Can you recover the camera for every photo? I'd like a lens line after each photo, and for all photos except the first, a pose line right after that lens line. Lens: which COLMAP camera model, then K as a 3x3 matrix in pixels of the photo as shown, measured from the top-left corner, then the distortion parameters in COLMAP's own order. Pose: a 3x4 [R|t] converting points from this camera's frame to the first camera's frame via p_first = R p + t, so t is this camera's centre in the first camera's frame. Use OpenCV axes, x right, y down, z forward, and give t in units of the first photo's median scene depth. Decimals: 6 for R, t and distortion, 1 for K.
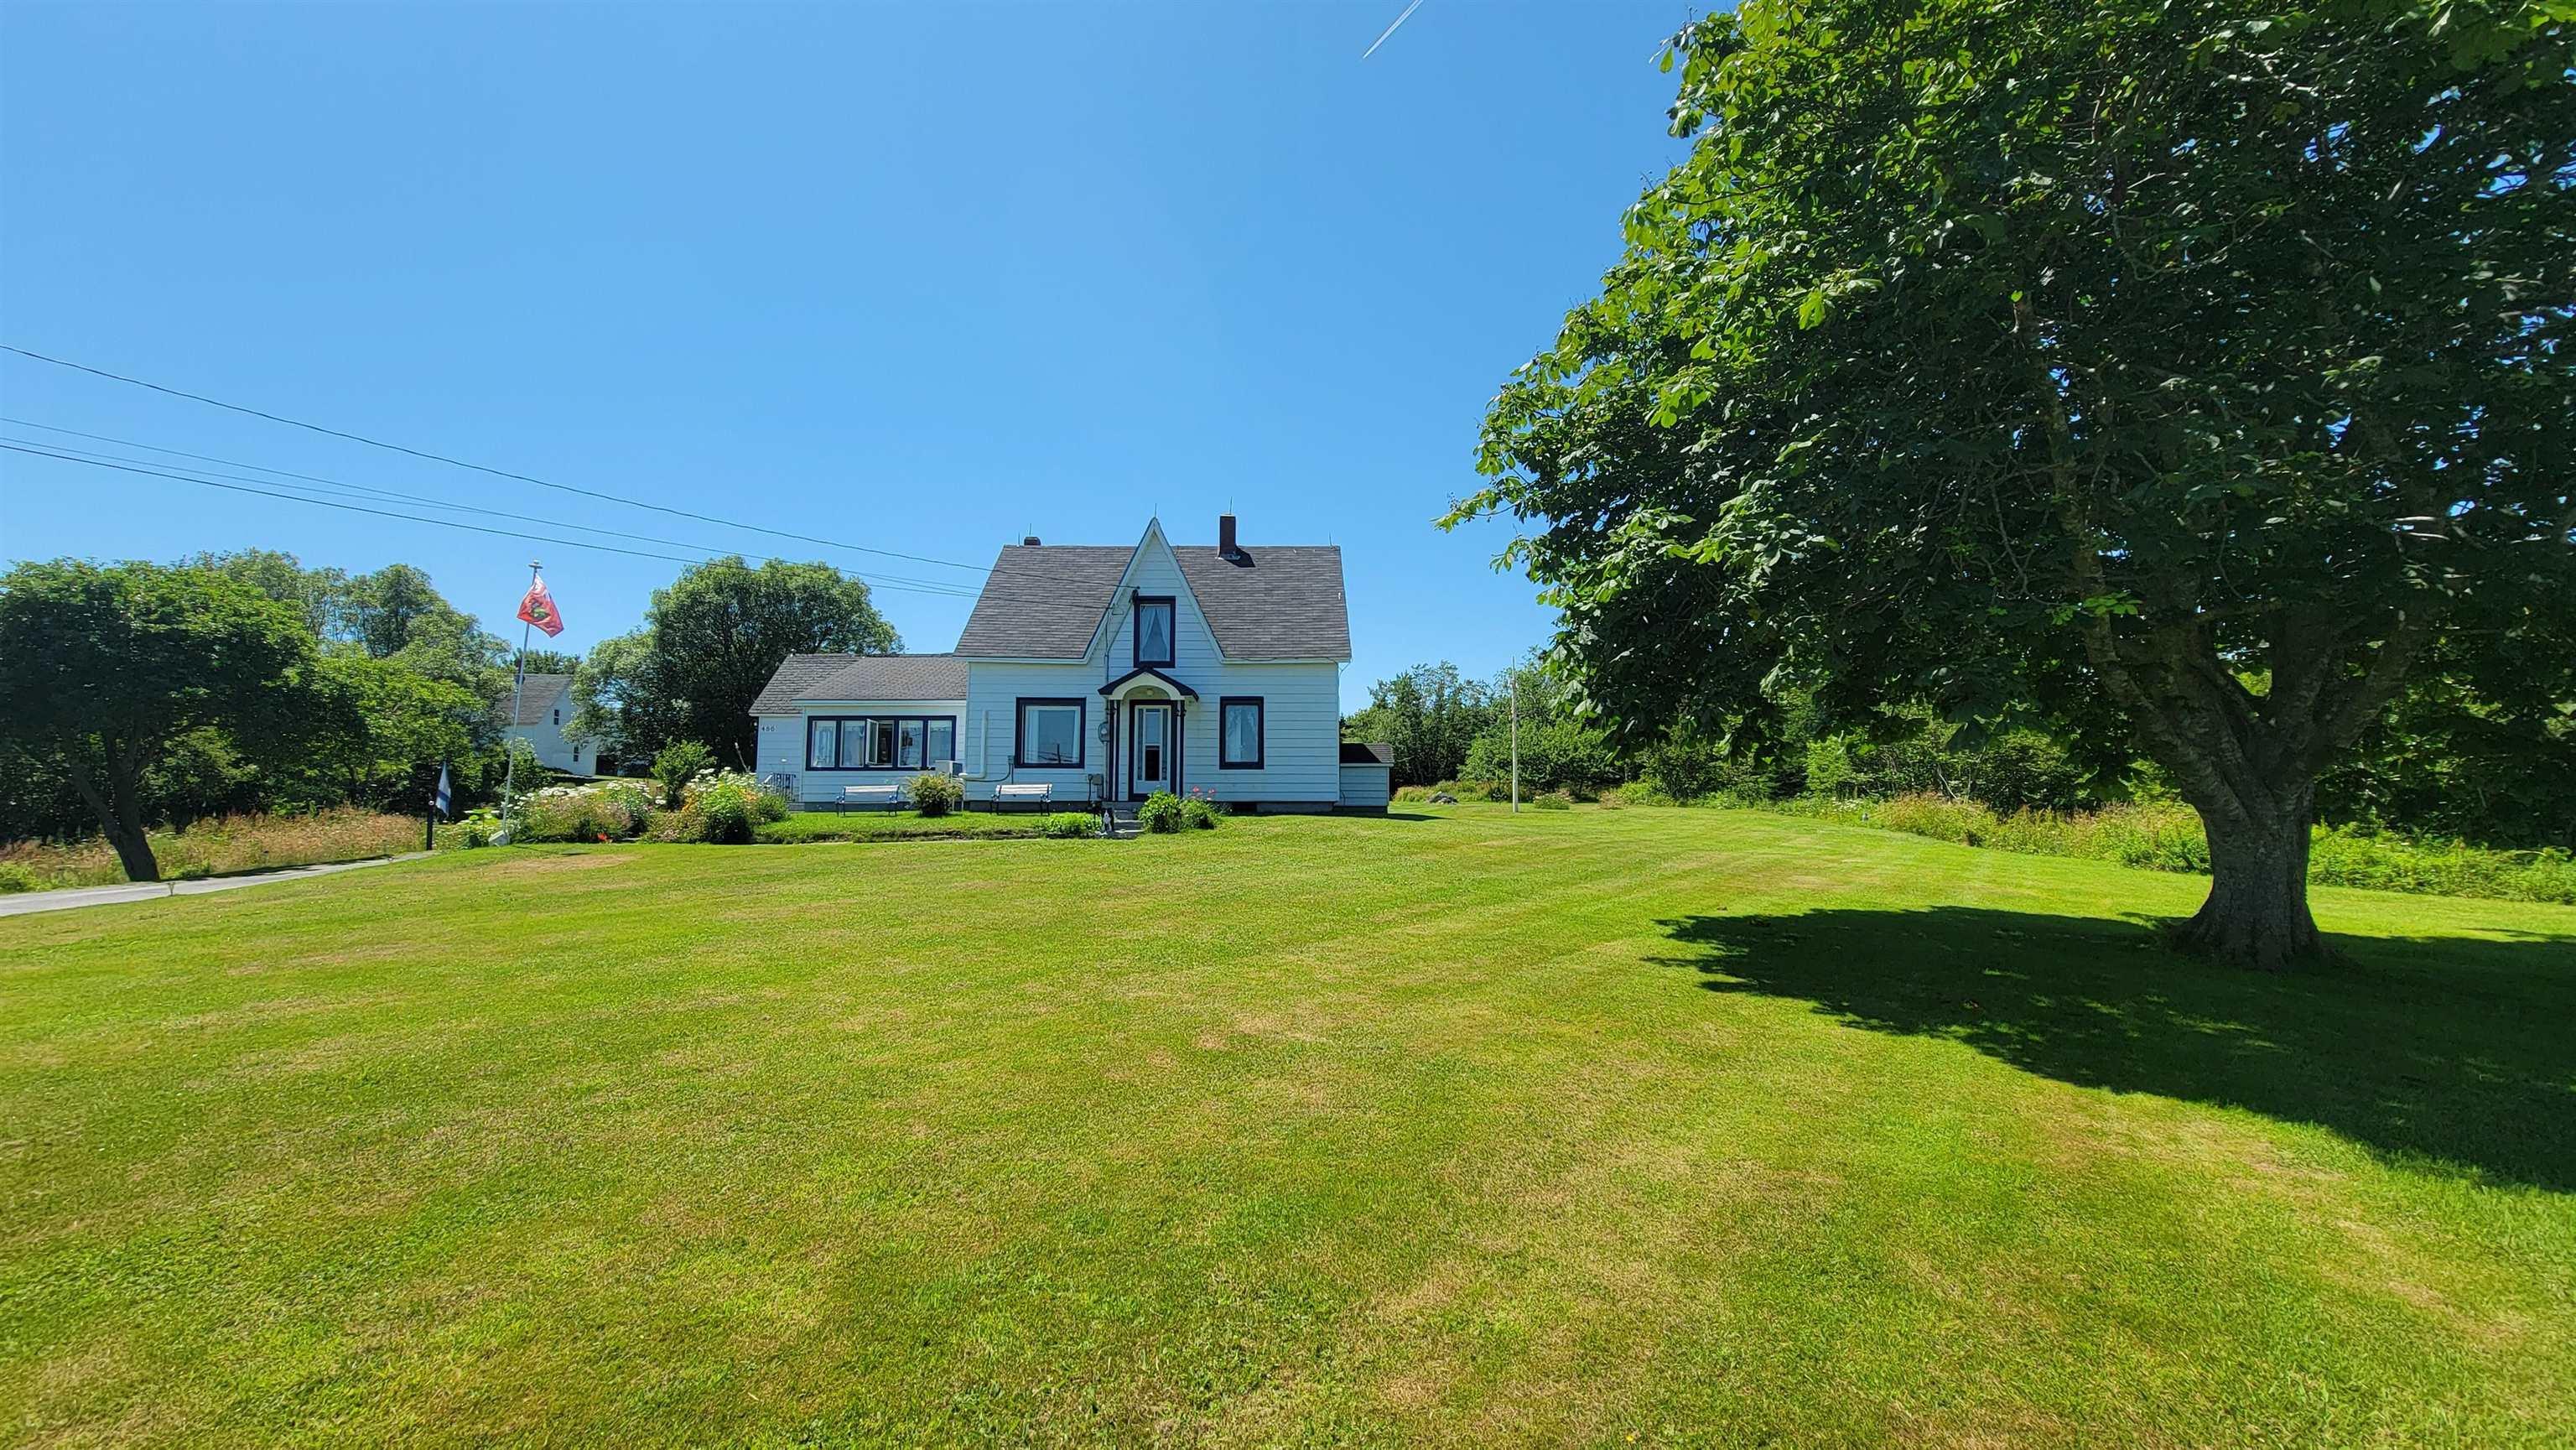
lens RADIAL K [[1041.8, 0, 1291.7], [0, 1041.8, 731.0], [0, 0, 1]] dist [-0.006671, 0.002220]
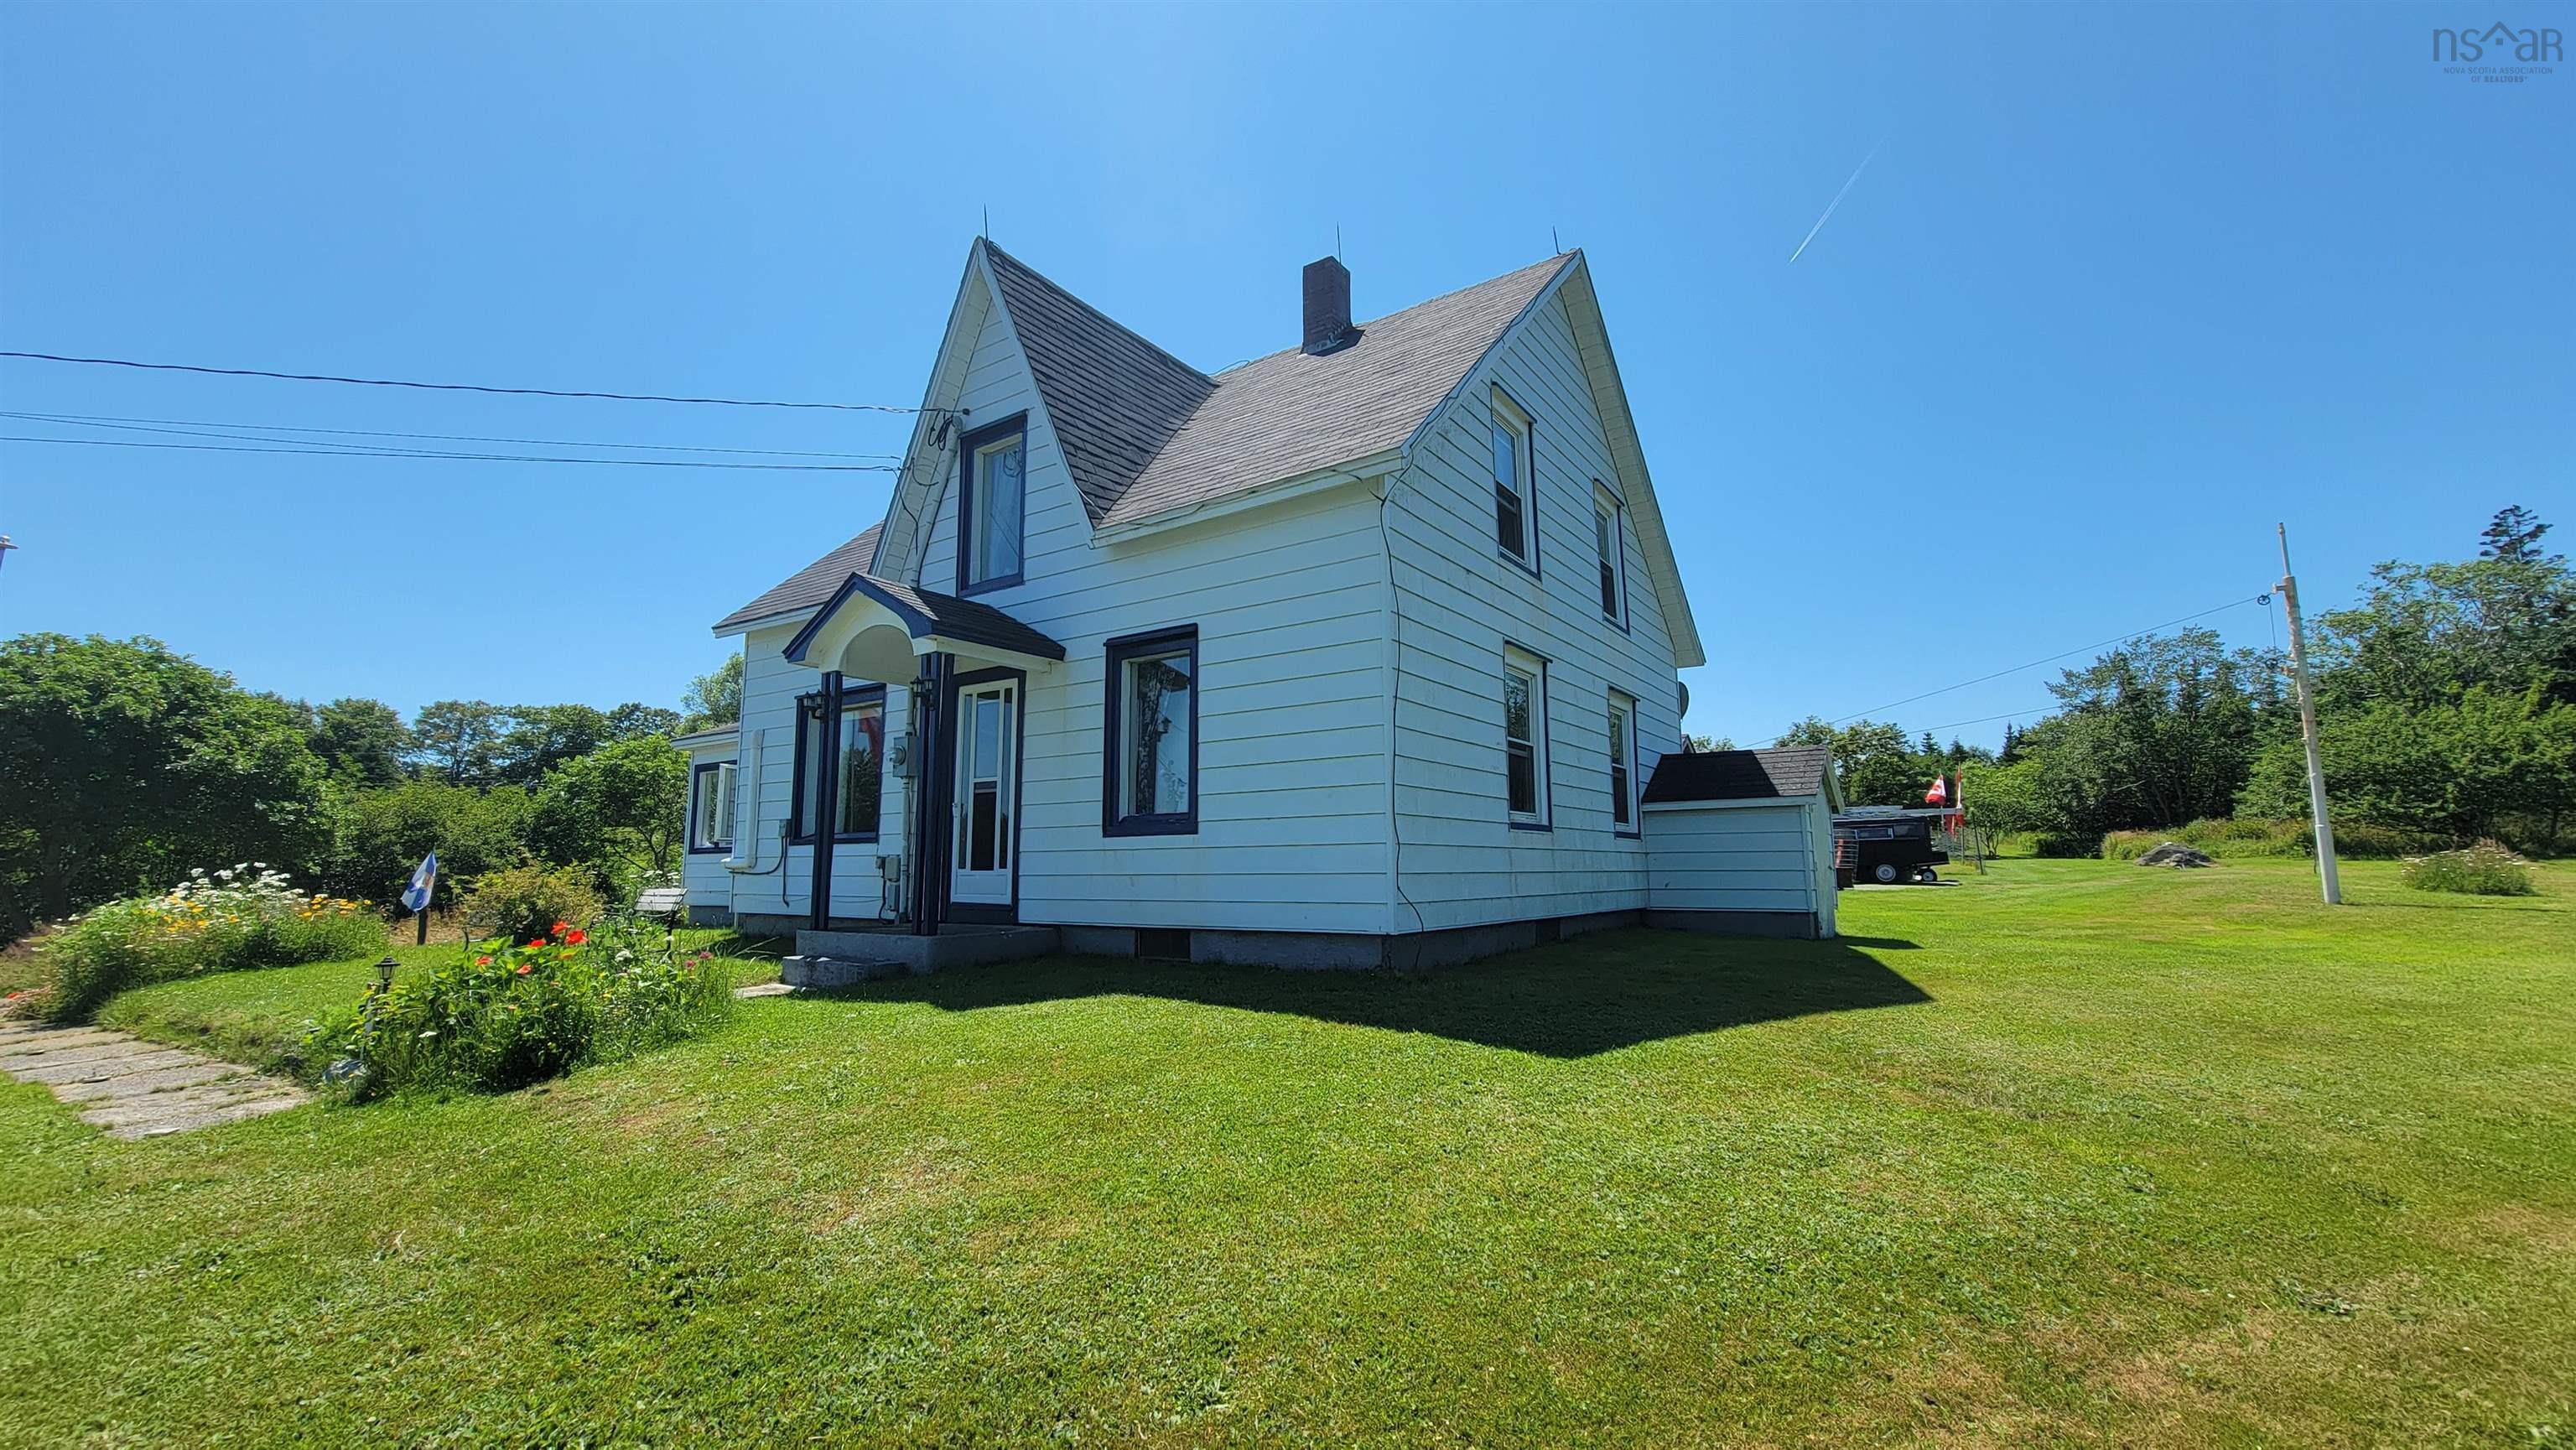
lens RADIAL K [[1041.8, 0, 1298.2], [0, 1041.8, 734.9], [0, 0, 1]] dist [-0.006671, 0.002220]
pose [[0.823605, -0.079799, -0.561523, 0.236958], [0.054541, 0.996608, -0.061631, 0.033139], [0.564536, 0.020134, 0.825163, 0.906581]]
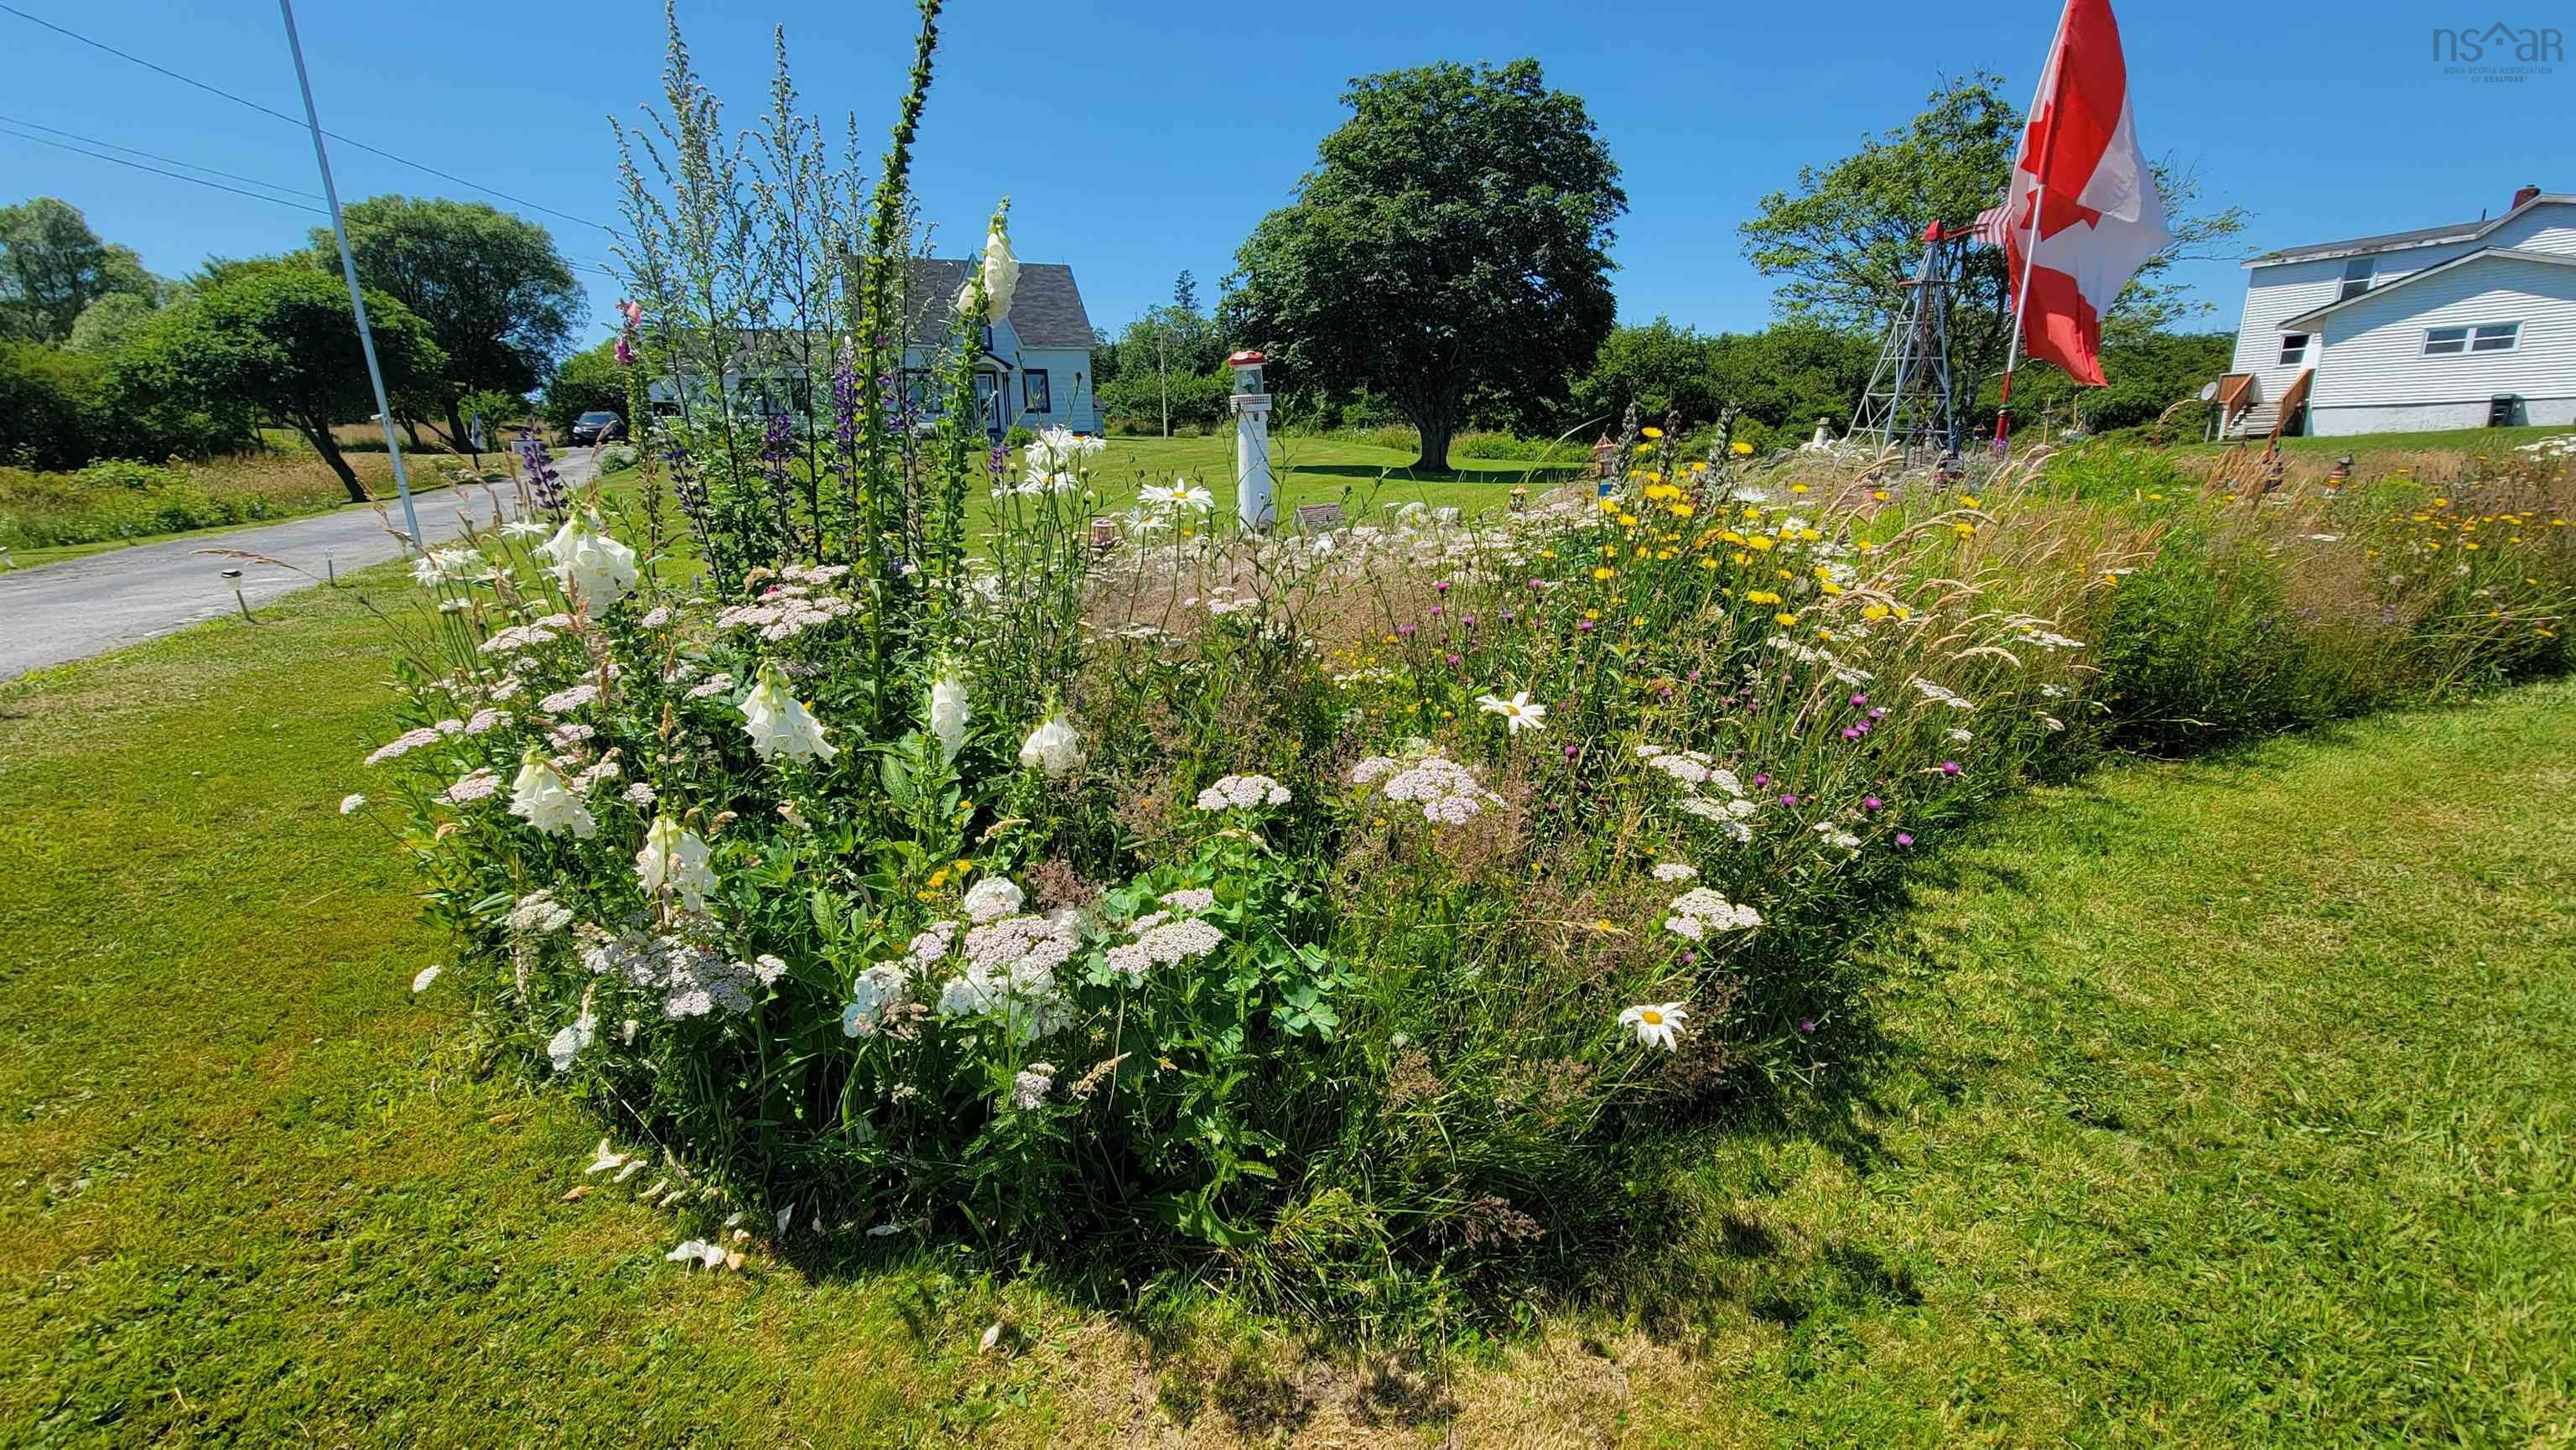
lens RADIAL K [[1041.8, 0, 1293.9], [0, 1041.8, 728.5], [0, 0, 1]] dist [-0.006671, 0.002220]
pose [[0.924967, -0.114508, 0.362386, -0.423794], [-0.011555, 0.944615, 0.327978, -0.050575], [-0.379871, -0.307556, 0.872414, -1.047199]]
